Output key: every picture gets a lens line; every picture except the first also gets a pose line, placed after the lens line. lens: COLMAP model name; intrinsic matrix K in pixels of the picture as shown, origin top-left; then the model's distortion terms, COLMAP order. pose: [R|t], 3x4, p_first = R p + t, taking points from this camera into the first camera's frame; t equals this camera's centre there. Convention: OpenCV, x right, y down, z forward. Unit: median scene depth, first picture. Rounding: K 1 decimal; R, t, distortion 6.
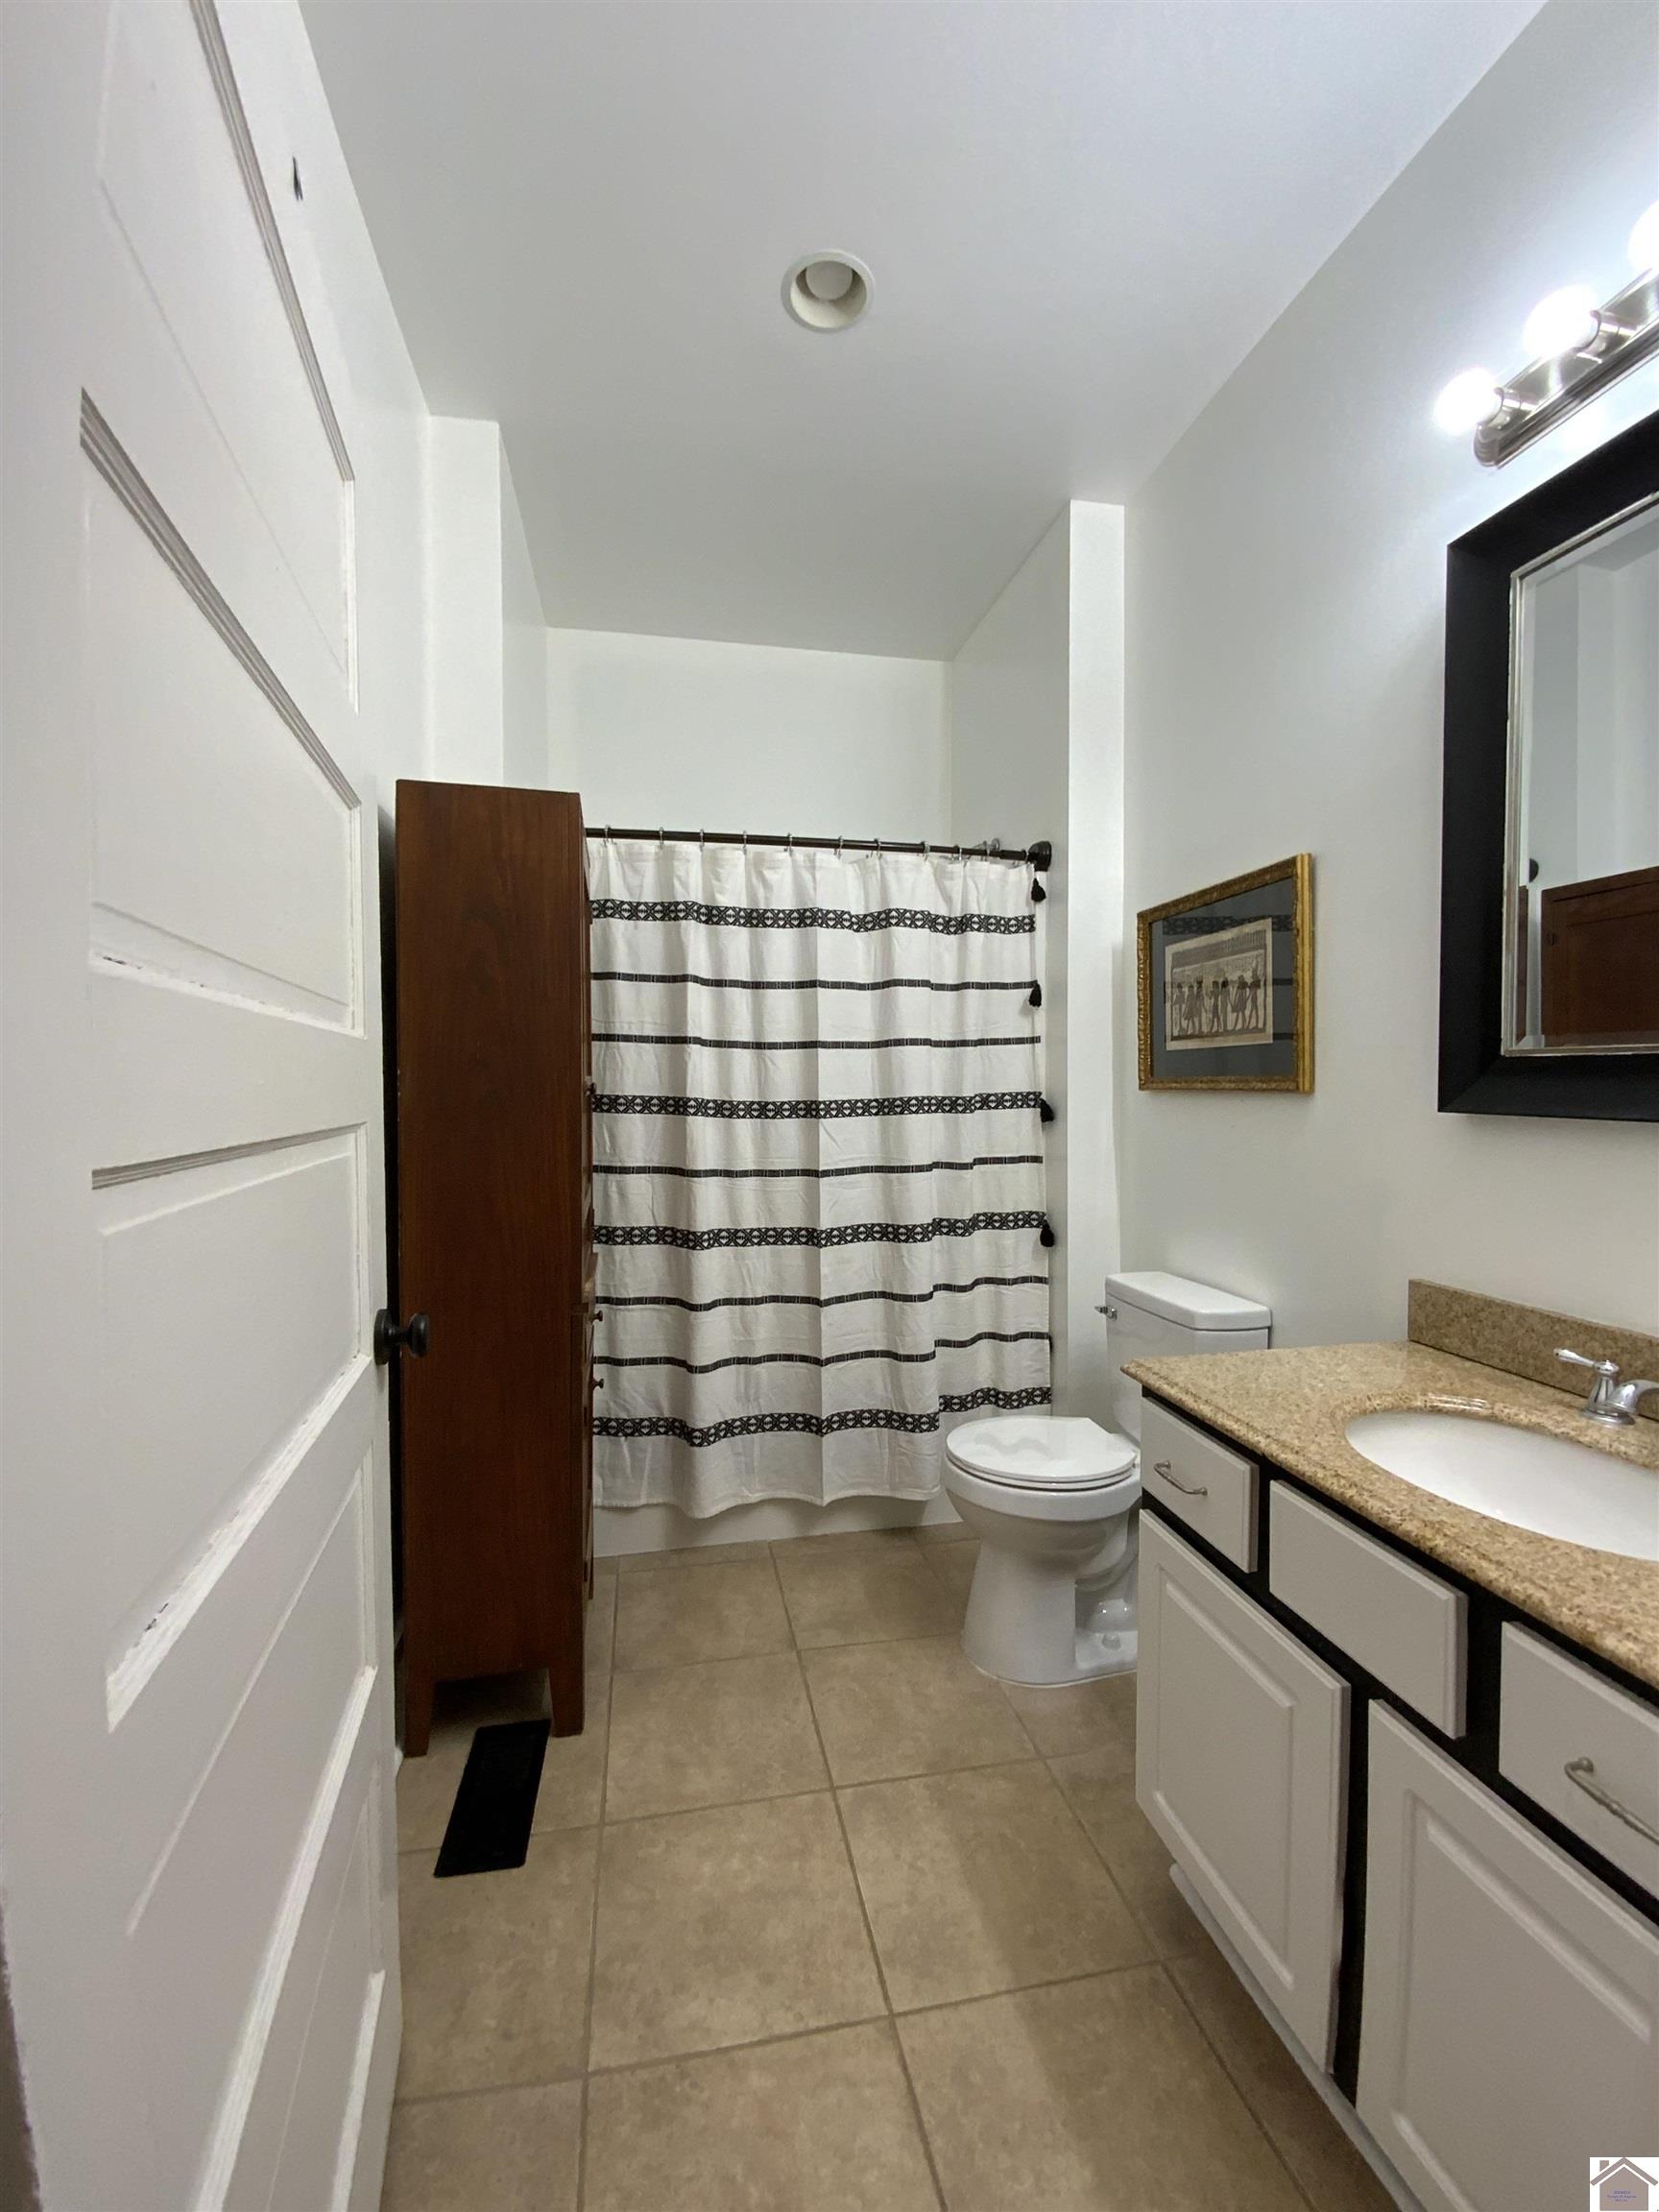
lens RADIAL K [[897.7, 0, 829.5], [0, 897.7, 1106.0], [0, 0, 1]] dist [0.022970, -0.019244]
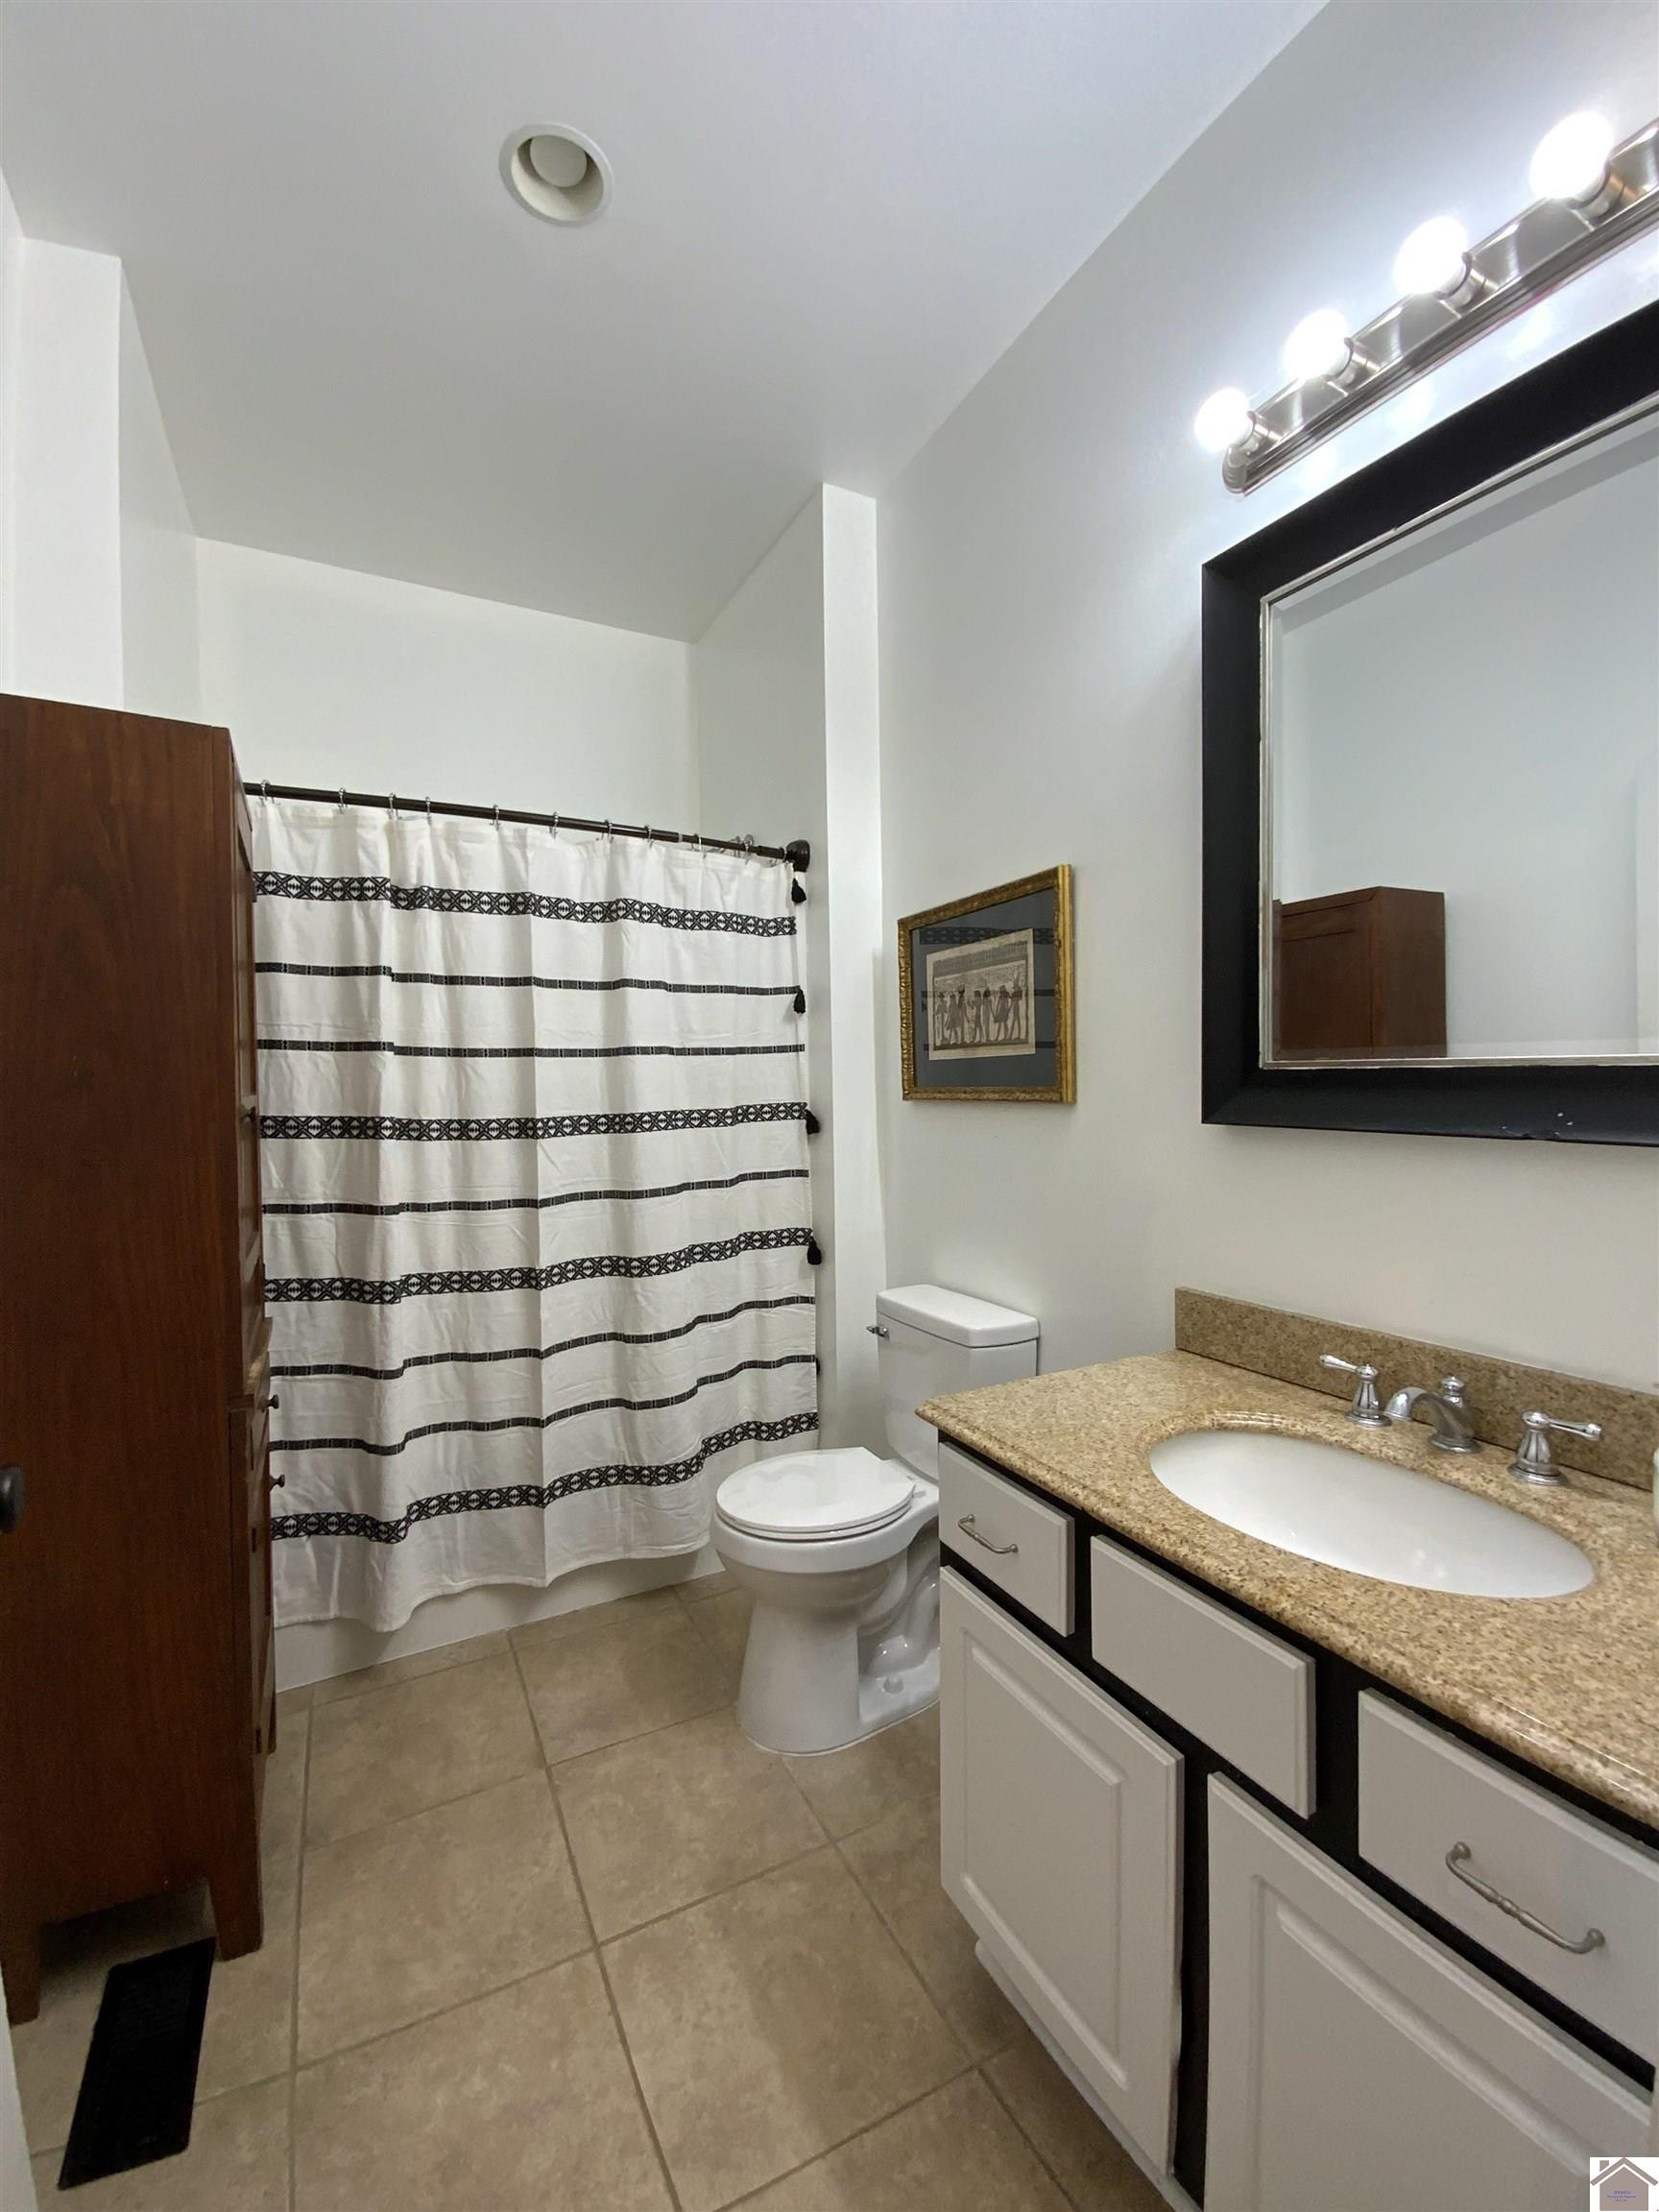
lens RADIAL K [[894.1, 0, 829.5], [0, 894.1, 1106.0], [0, 0, 1]] dist [0.024389, -0.019507]
pose [[0.958834, -0.017771, 0.283411, -0.011156], [0.018875, 0.999821, -0.001165, -0.017266], [-0.283340, 0.006467, 0.958998, 0.128708]]
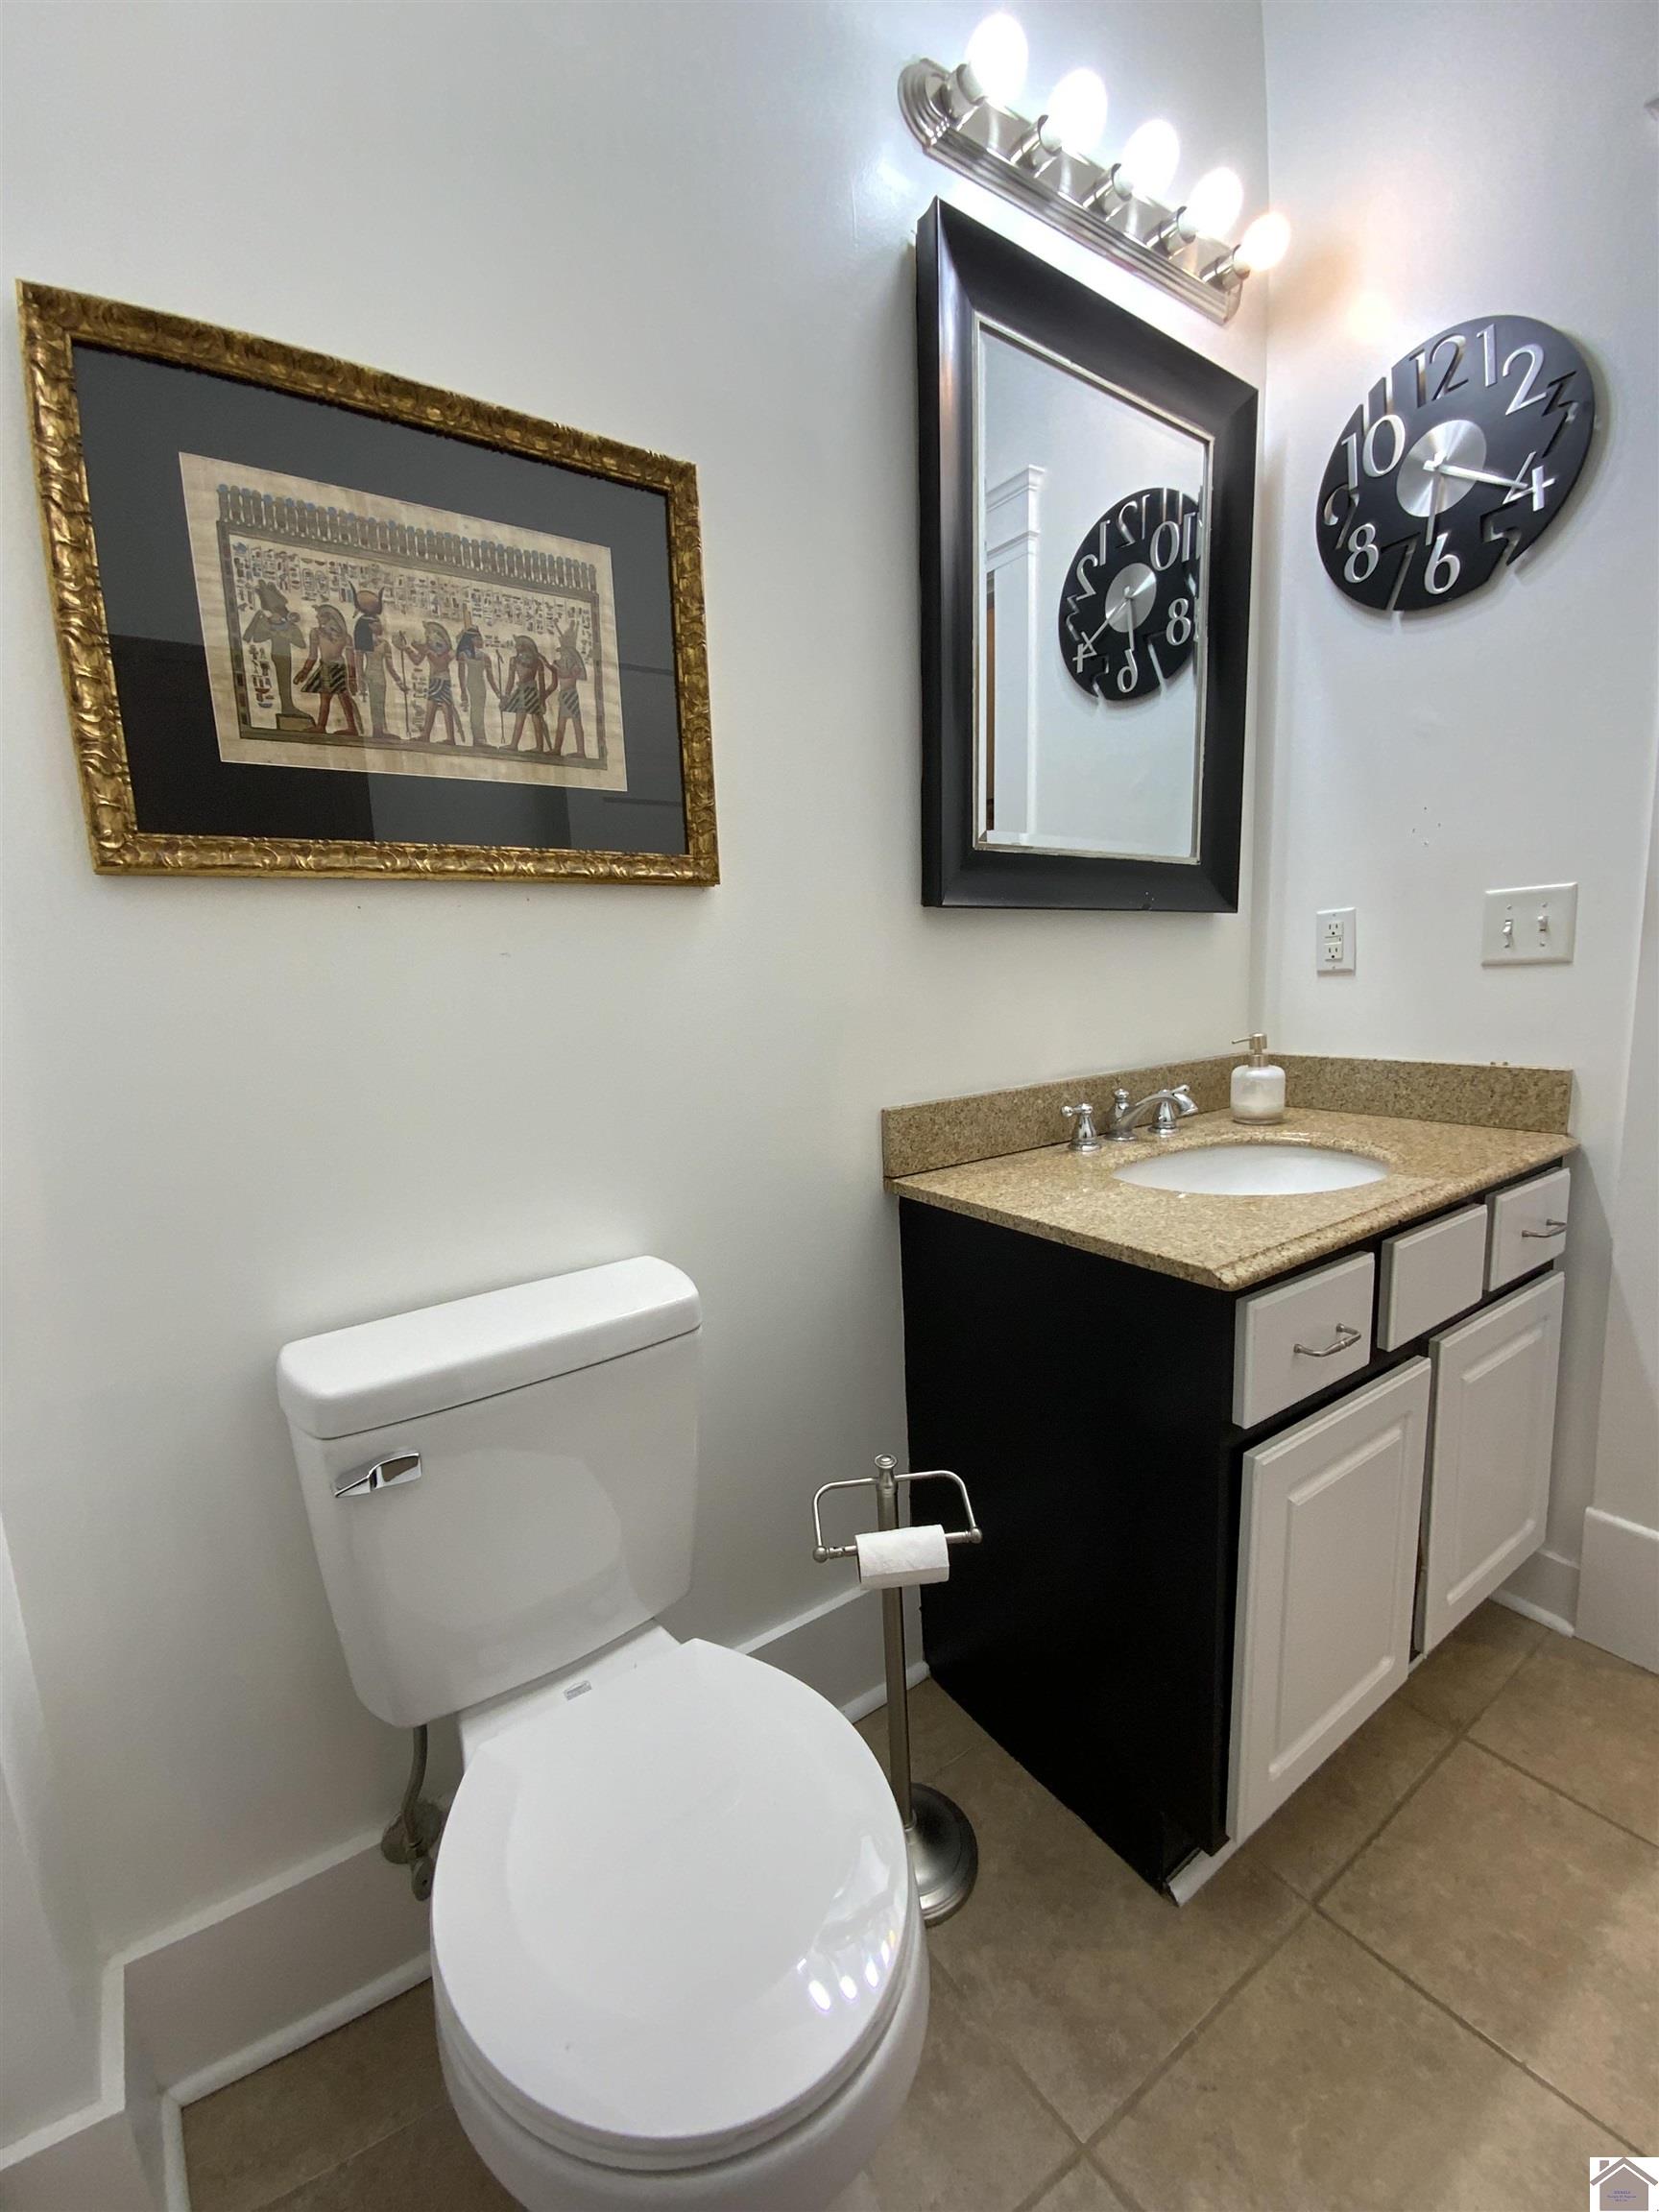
lens RADIAL K [[921.5, 0, 829.3], [0, 921.5, 1098.6], [0, 0, 1]] dist [0.020917, -0.019565]
pose [[-0.396008, -0.115080, 0.911007, -0.114072], [0.060839, 0.986647, 0.151081, 0.044131], [-0.916229, 0.115254, -0.383719, 1.285392]]
